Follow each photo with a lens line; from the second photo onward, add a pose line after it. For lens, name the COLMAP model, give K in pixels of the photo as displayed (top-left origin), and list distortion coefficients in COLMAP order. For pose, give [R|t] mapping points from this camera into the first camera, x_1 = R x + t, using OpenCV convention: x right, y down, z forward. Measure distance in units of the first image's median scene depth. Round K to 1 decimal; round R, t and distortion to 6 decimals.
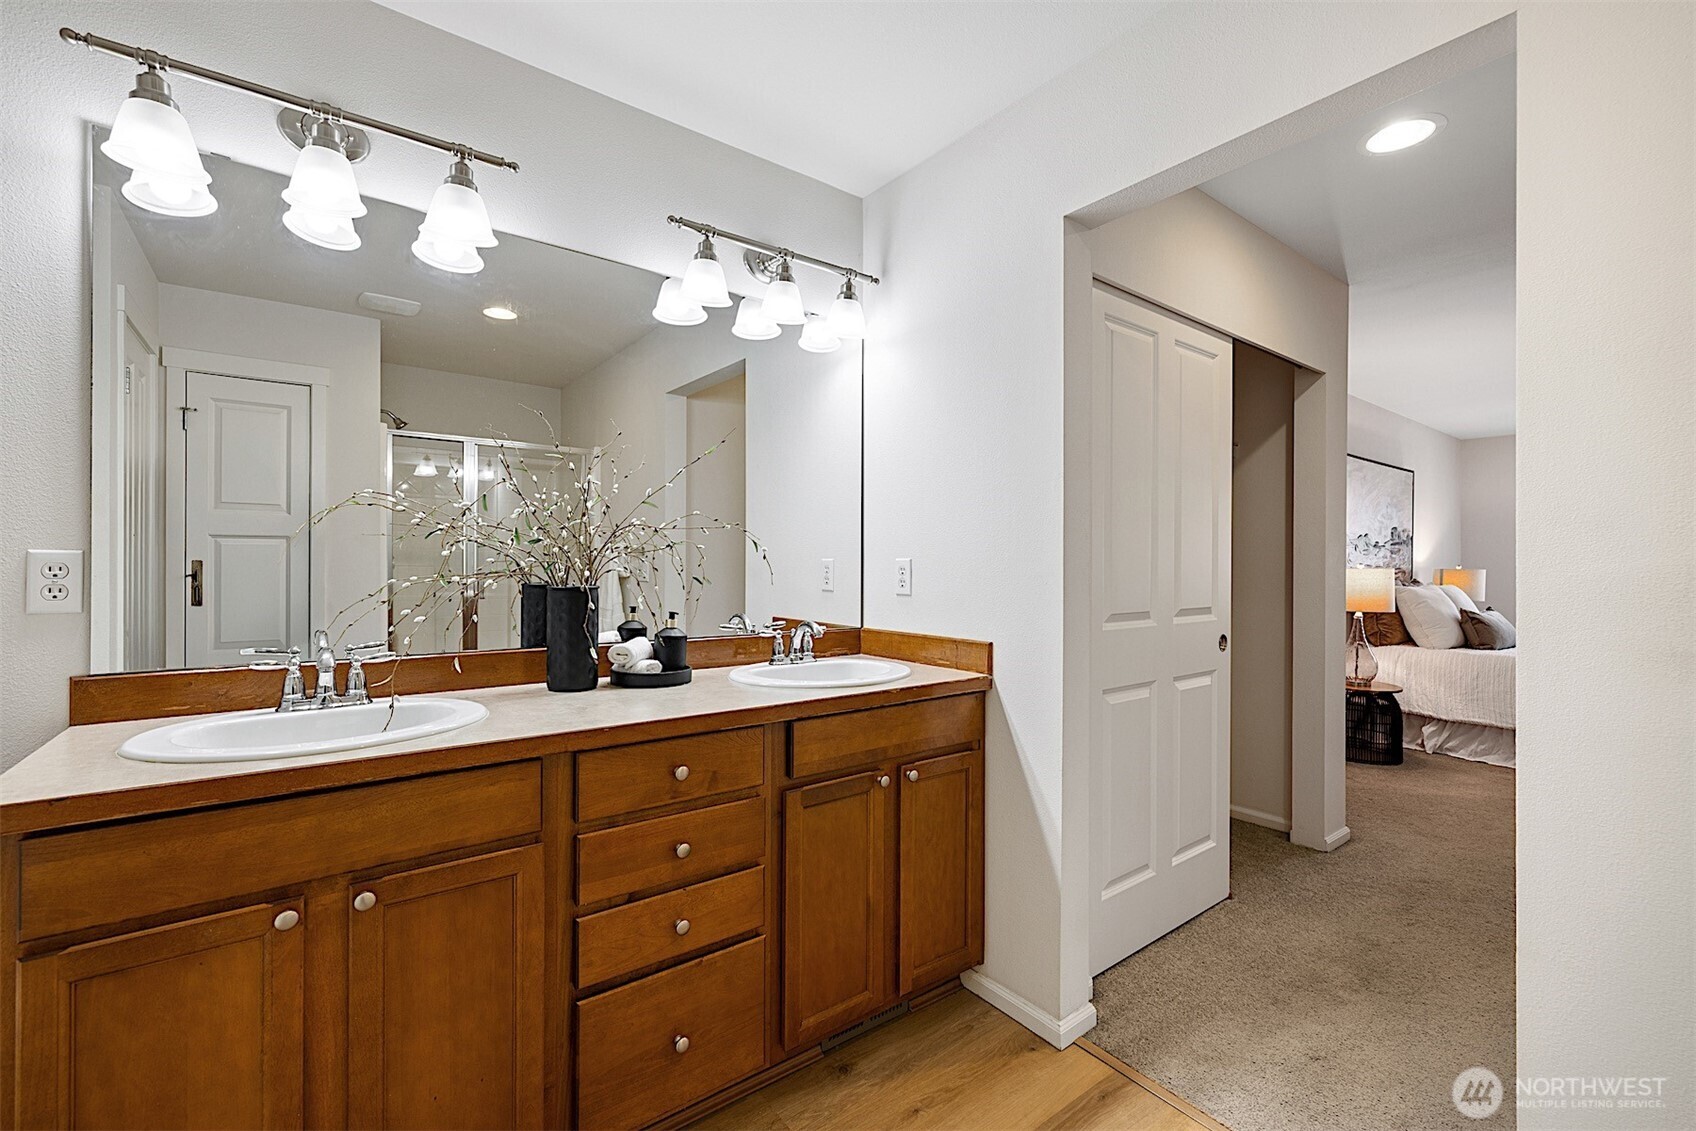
lens RADIAL K [[697.9, 0, 841.0], [0, 697.9, 549.1], [0, 0, 1]] dist [0.001014, 0.000360]
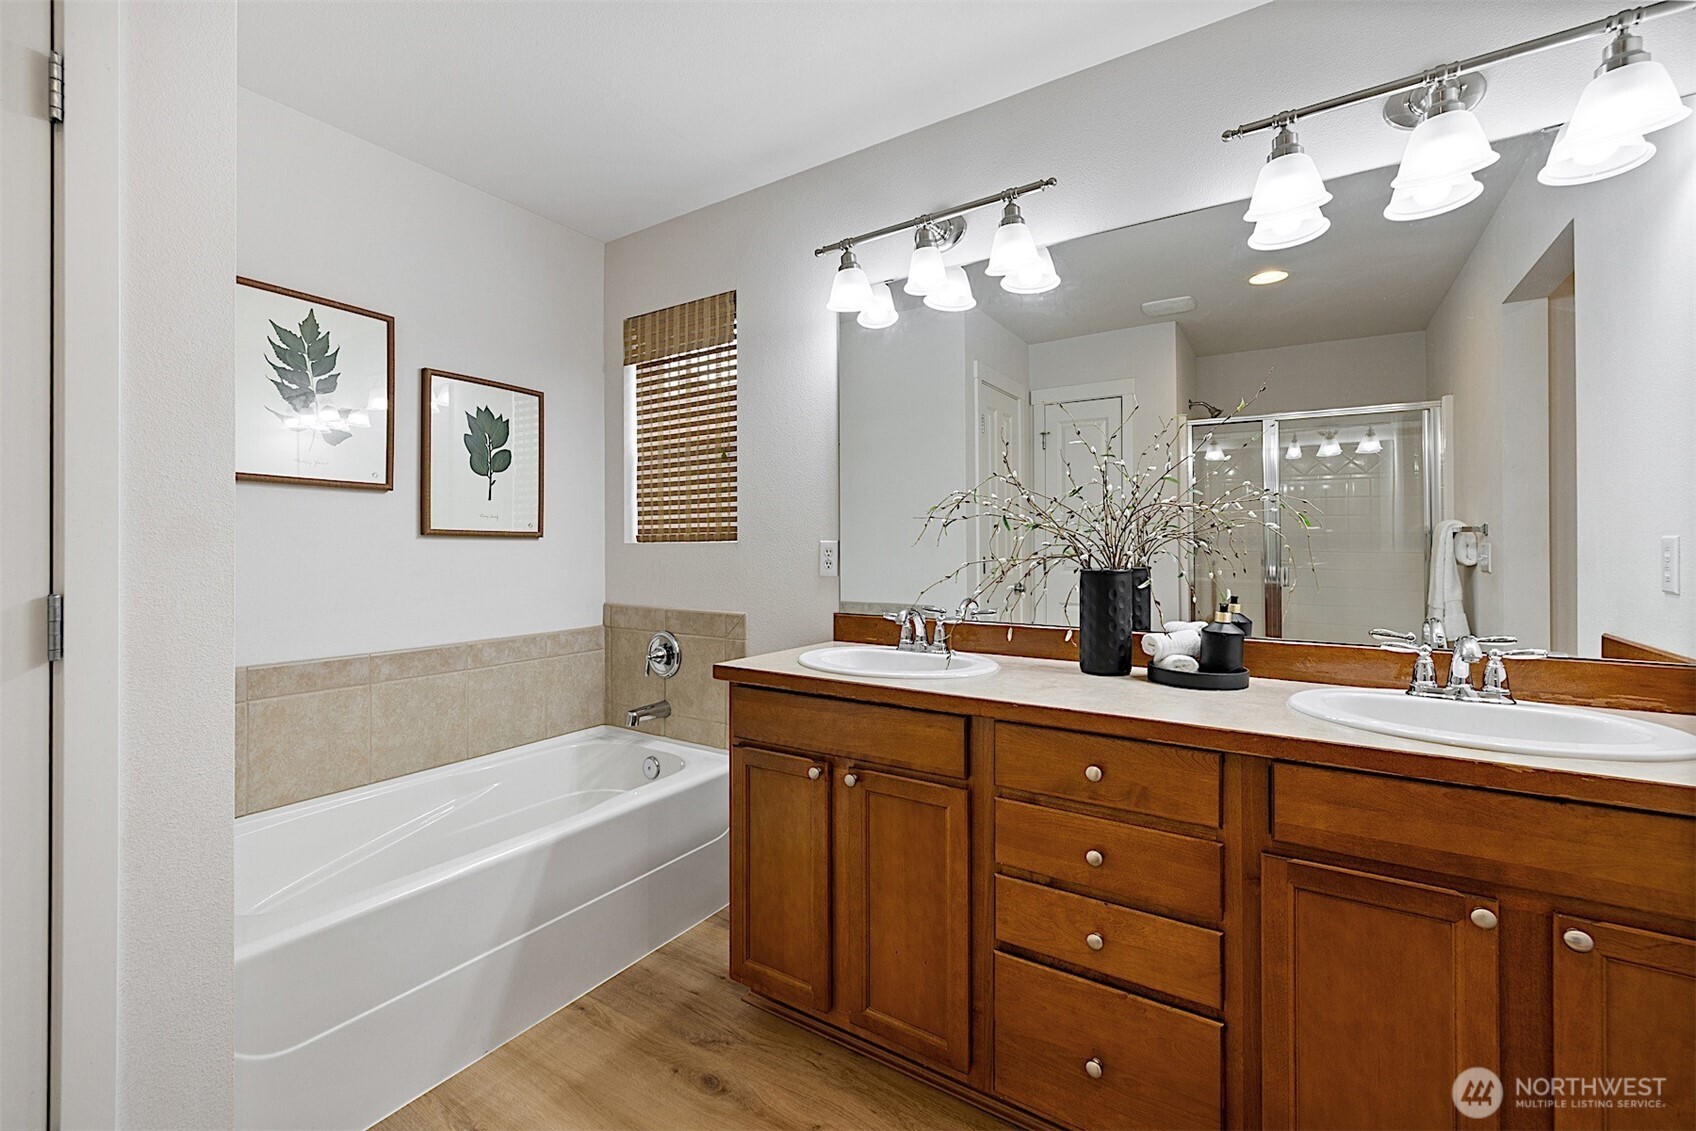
lens RADIAL K [[722.3, 0, 840.2], [0, 722.3, 531.8], [0, 0, 1]] dist [0.000262, 0.000242]
pose [[0.341499, -0.025601, -0.939533, 0.520329], [0.022198, 0.999570, -0.019169, 0.012298], [0.939620, -0.014309, 0.341921, 0.337913]]
